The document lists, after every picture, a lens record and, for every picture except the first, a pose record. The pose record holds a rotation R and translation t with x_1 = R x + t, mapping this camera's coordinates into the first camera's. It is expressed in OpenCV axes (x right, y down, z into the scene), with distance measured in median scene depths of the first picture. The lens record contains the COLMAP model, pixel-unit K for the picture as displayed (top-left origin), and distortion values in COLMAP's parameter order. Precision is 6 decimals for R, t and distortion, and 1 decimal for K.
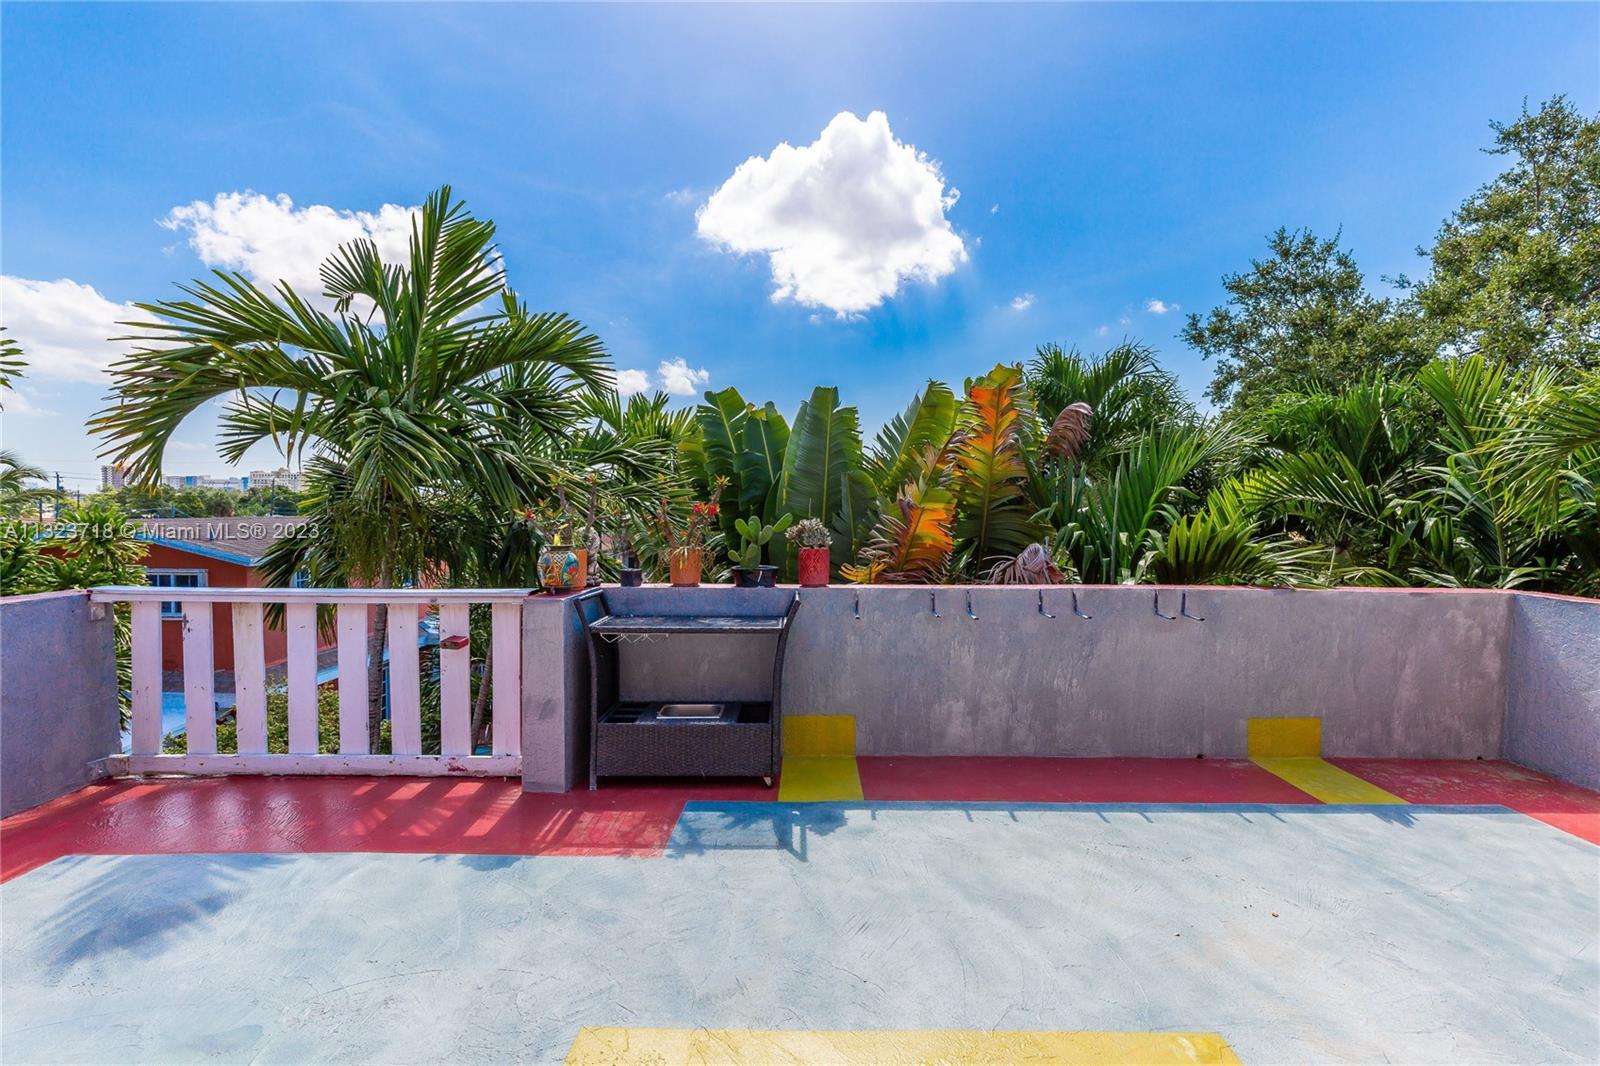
lens RADIAL K [[709.6, 0, 801.6], [0, 709.6, 535.7], [0, 0, 1]] dist [-0.003283, 0.000085]
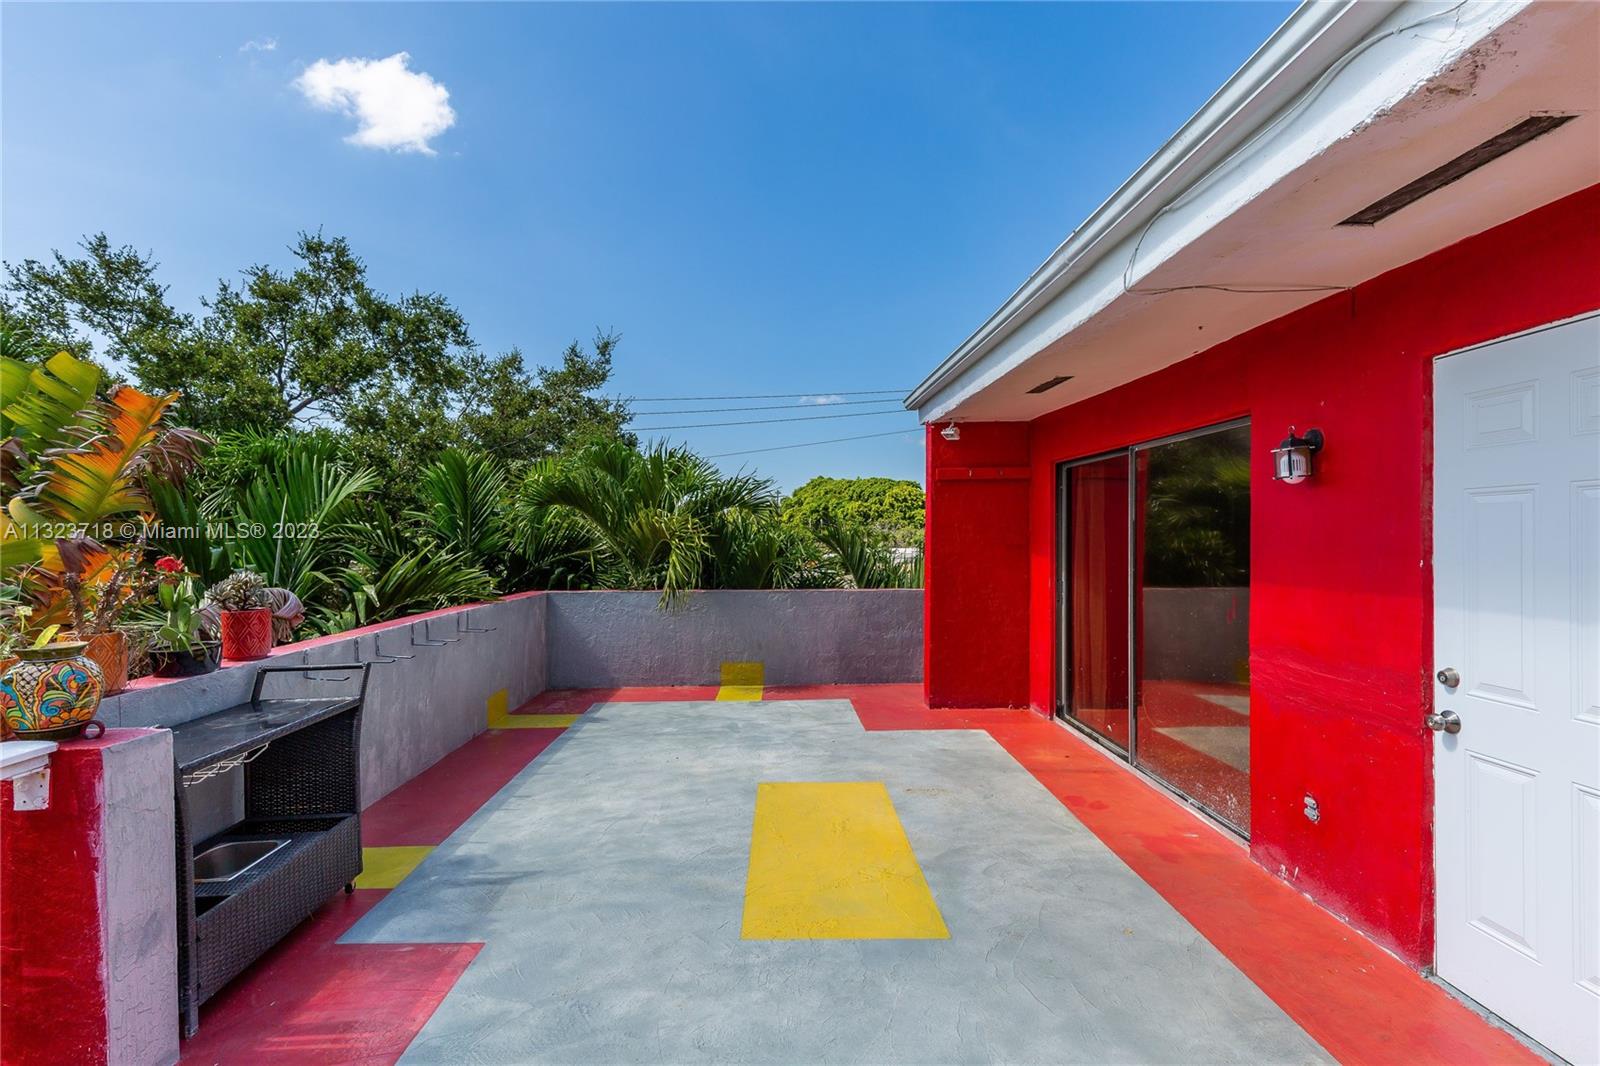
lens RADIAL K [[709.6, 0, 802.7], [0, 709.6, 535.2], [0, 0, 1]] dist [-0.003283, 0.000085]
pose [[-0.012514, -0.005656, 0.999906, -0.951351], [0.043802, 0.999021, 0.006199, -0.052282], [-0.998962, 0.043875, -0.012254, 0.490623]]
